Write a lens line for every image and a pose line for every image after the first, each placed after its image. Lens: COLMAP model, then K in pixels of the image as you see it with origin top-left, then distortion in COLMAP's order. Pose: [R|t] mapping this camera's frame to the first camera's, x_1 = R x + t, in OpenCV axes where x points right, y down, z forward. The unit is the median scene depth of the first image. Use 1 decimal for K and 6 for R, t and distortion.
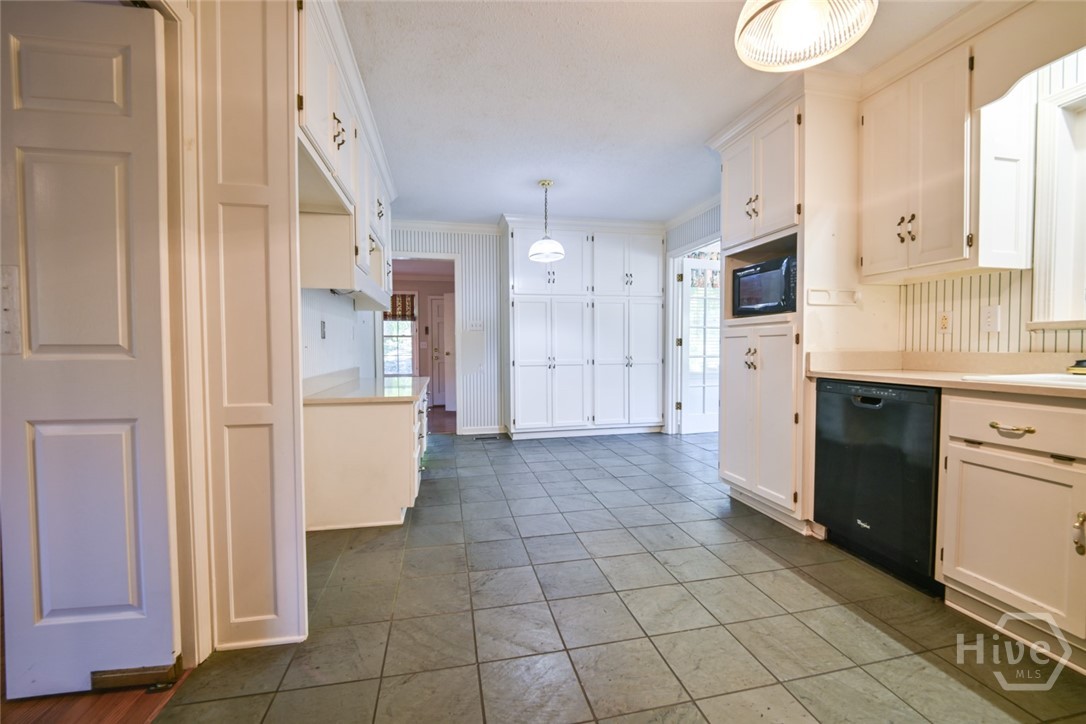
lens RADIAL K [[445.8, 0, 547.8], [0, 445.8, 355.8], [0, 0, 1]] dist [-0.000279, -0.006179]
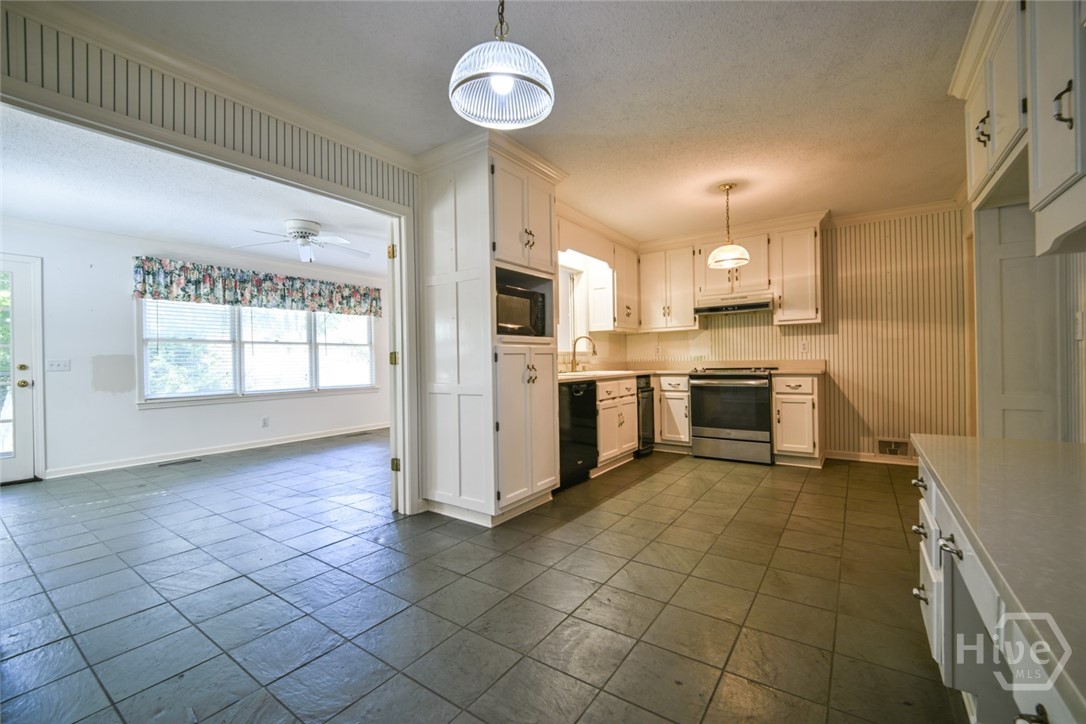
lens RADIAL K [[445.8, 0, 539.3], [0, 445.8, 361.6], [0, 0, 1]] dist [-0.000279, -0.006179]
pose [[-0.657827, 0.009082, 0.753115, -0.571730], [0.034469, 0.999243, 0.018058, -0.063496], [-0.752380, 0.037838, -0.657641, 2.491912]]
